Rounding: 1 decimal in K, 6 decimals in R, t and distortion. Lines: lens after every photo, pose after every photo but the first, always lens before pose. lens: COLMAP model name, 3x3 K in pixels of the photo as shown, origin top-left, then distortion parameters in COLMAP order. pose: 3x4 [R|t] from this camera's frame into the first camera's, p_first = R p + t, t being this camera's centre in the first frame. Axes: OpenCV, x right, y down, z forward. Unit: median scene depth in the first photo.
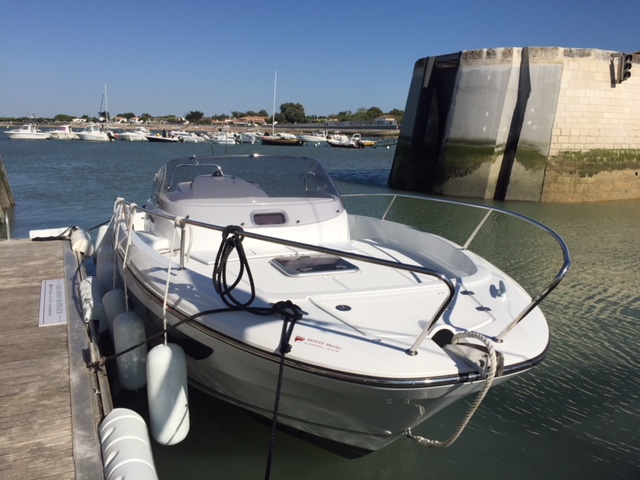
lens RADIAL K [[579.1, 0, 320.0], [0, 579.1, 240.0], [0, 0, 1]] dist [0.096817, -0.132971]
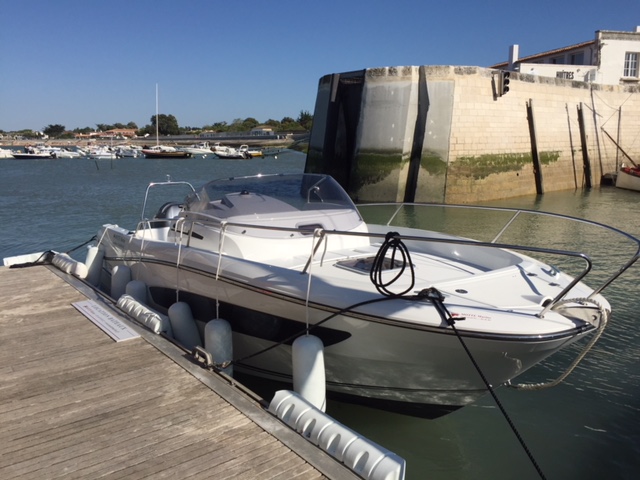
lens RADIAL K [[579.1, 0, 320.0], [0, 579.1, 240.0], [0, 0, 1]] dist [0.096817, -0.132971]
pose [[0.974058, -0.064733, 0.216843, -0.100721], [0.068065, 0.997649, -0.007925, -0.001299], [-0.215820, 0.022479, 0.976174, -0.036561]]
